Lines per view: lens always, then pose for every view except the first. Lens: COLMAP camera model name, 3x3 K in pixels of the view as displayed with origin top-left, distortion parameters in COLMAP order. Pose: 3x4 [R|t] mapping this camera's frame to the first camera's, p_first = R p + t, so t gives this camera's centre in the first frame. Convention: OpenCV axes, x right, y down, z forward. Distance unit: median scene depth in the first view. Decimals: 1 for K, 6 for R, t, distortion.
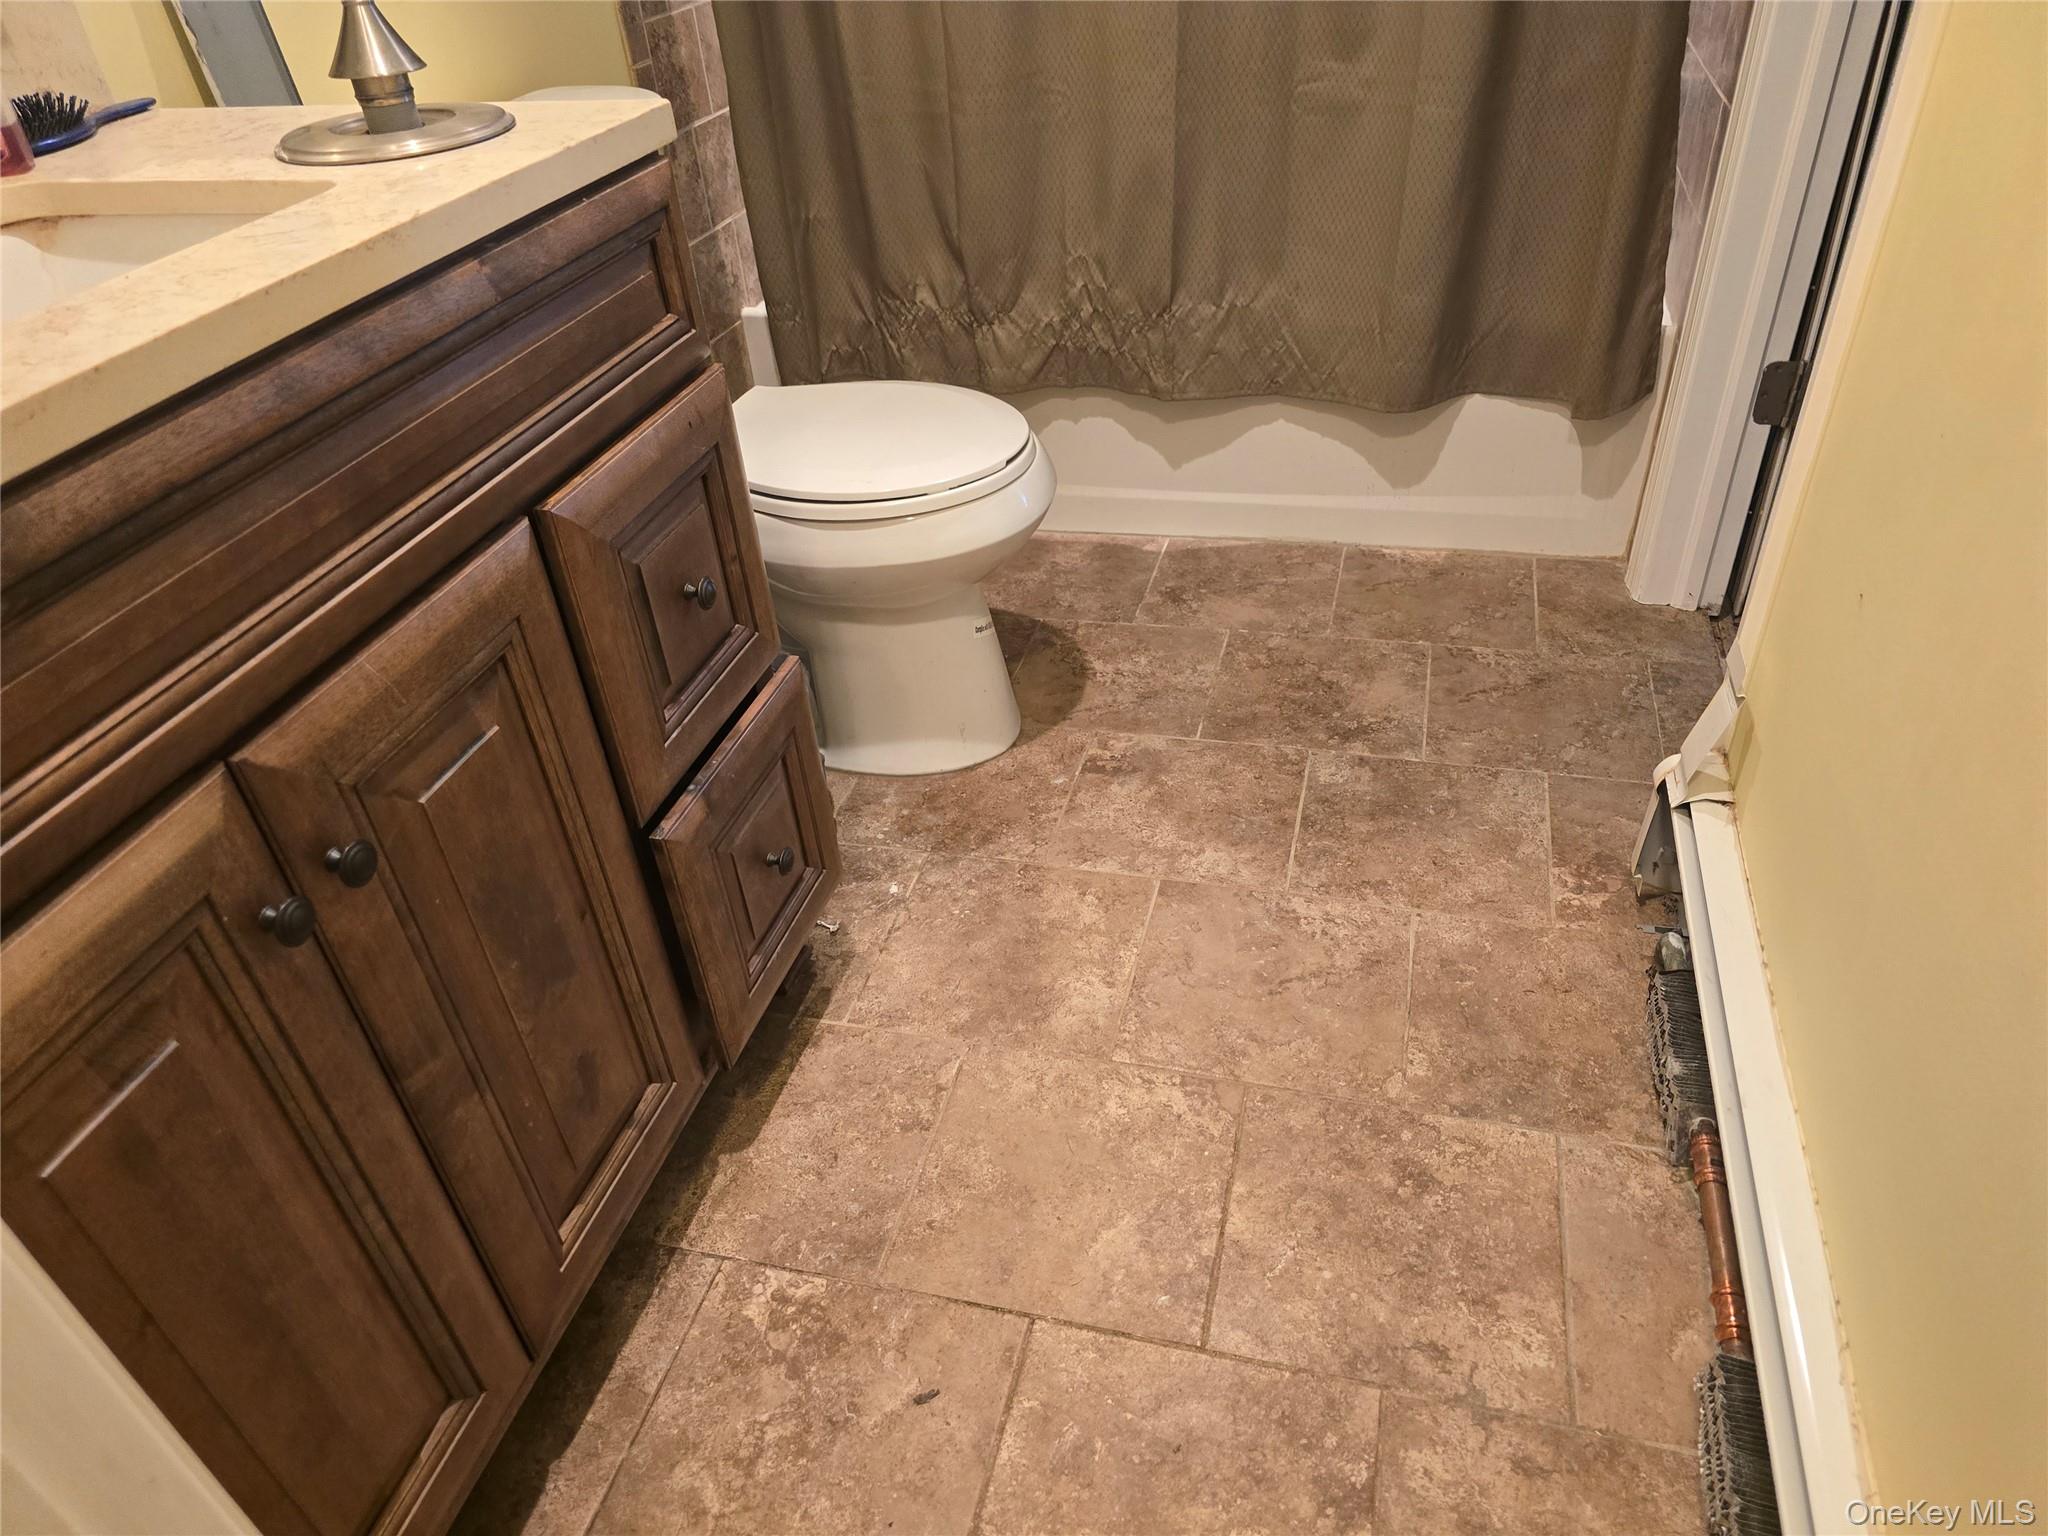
lens RADIAL K [[1371.4, 0, 1022.9], [0, 1371.4, 772.2], [0, 0, 1]] dist [0.061198, -0.070717]
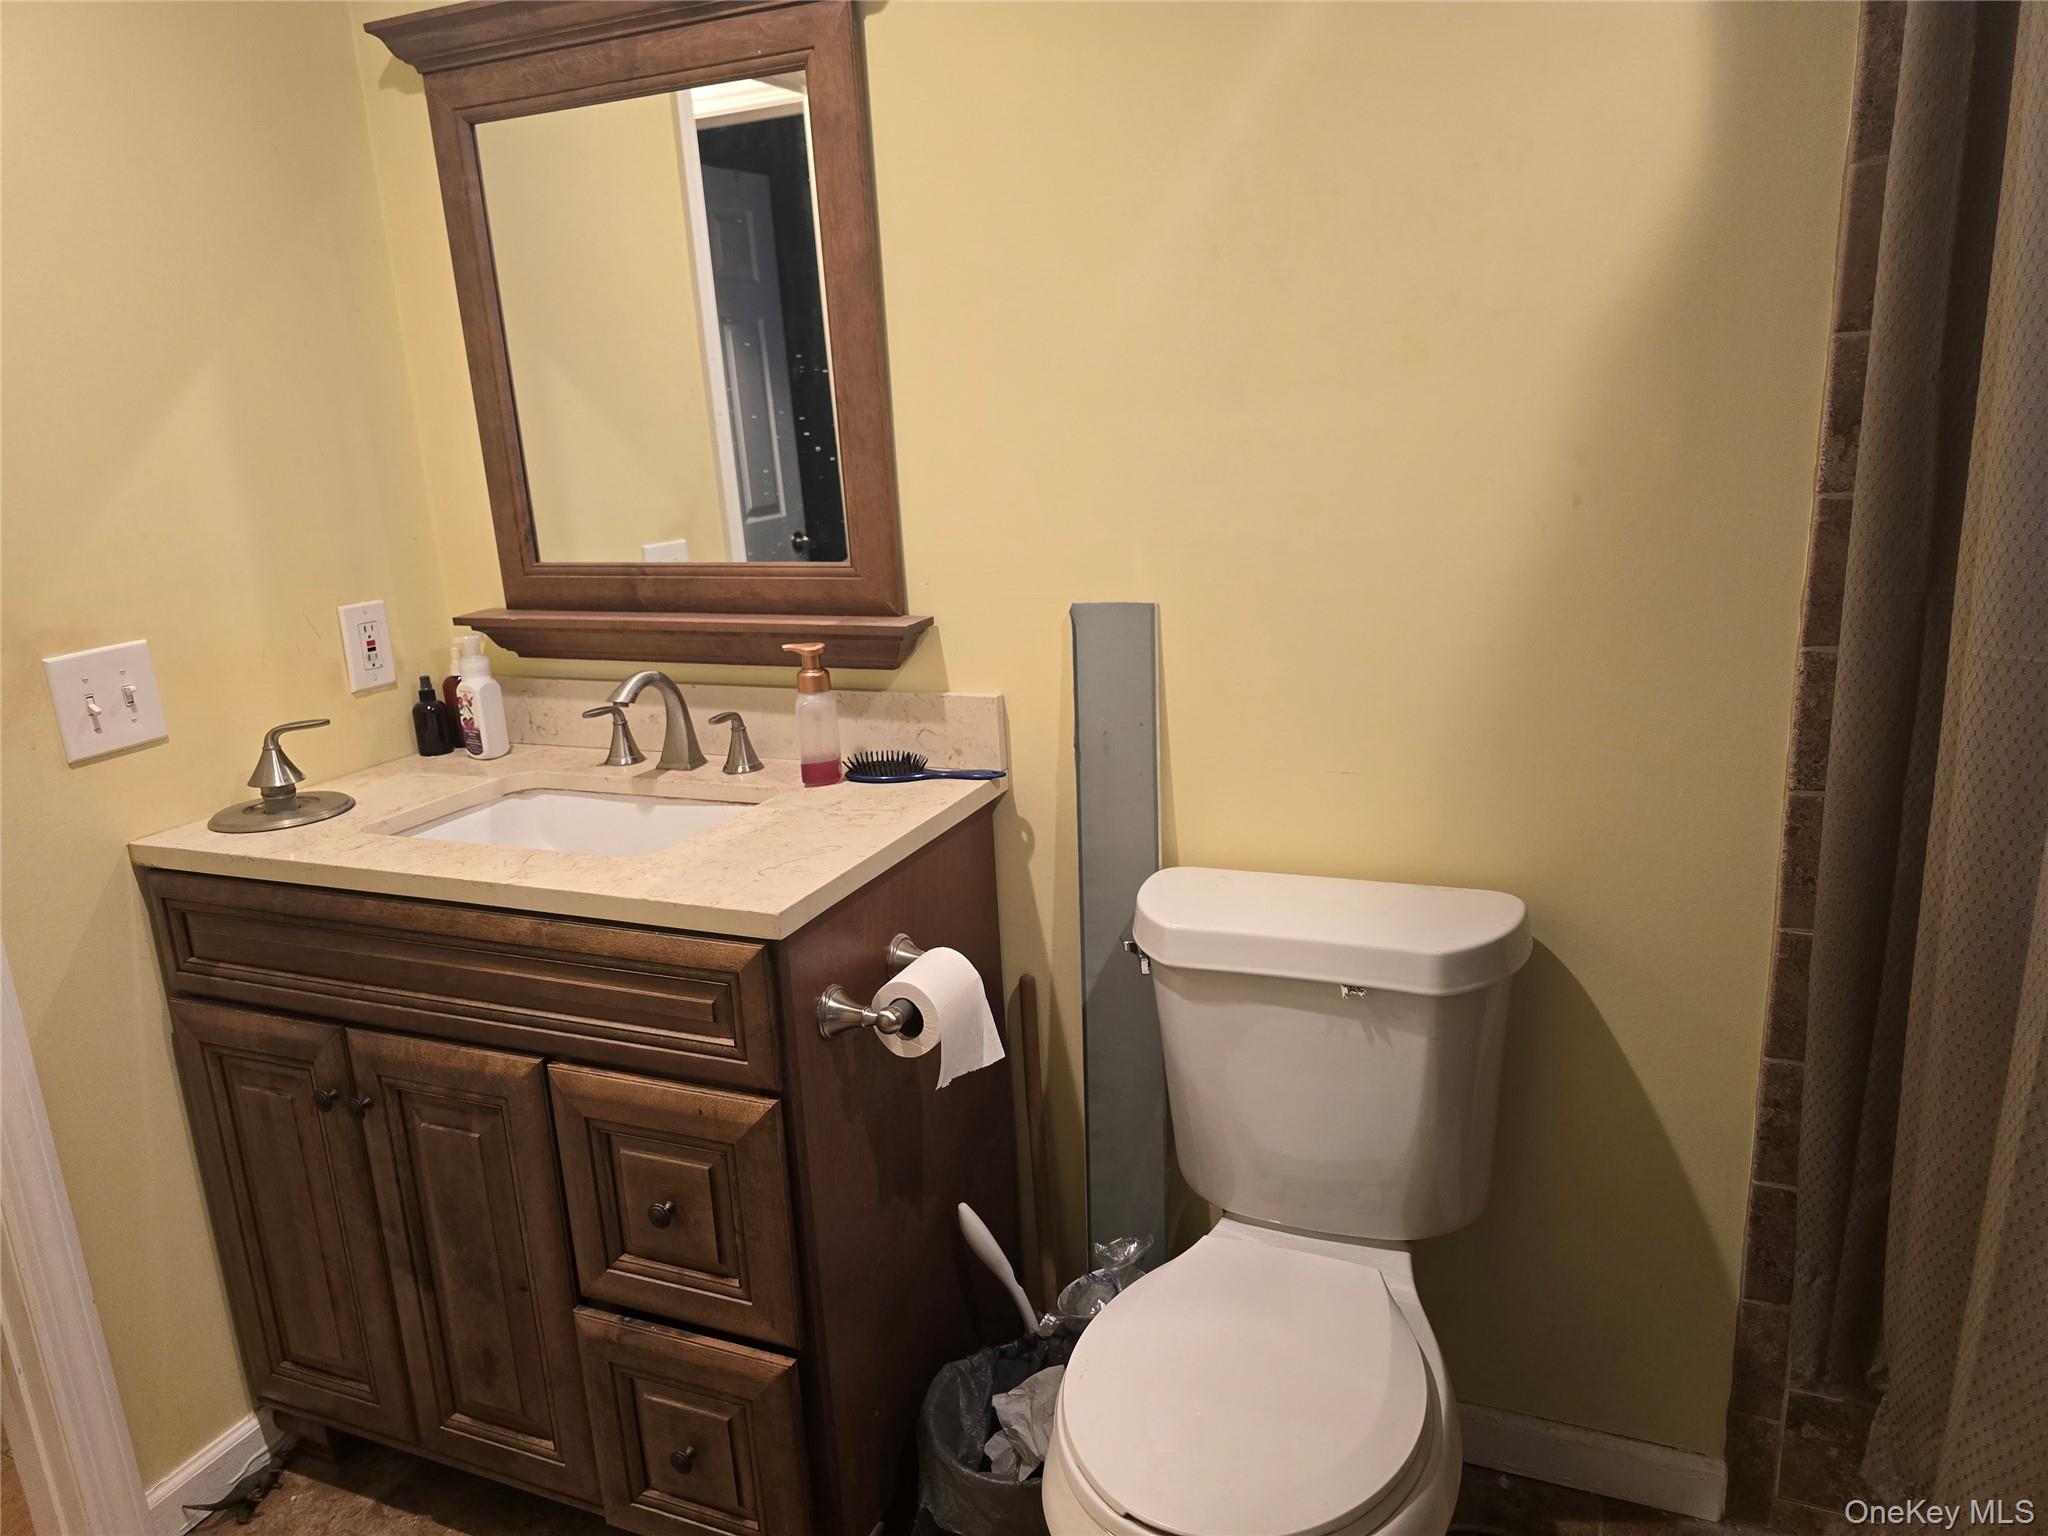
lens RADIAL K [[1371.4, 0, 1022.9], [0, 1371.4, 772.2], [0, 0, 1]] dist [0.061198, -0.070717]
pose [[-0.127959, 0.323851, -0.937415, 1.042612], [-0.536678, 0.772235, 0.340044, -1.402410], [0.834028, 0.546602, 0.074990, 1.281042]]
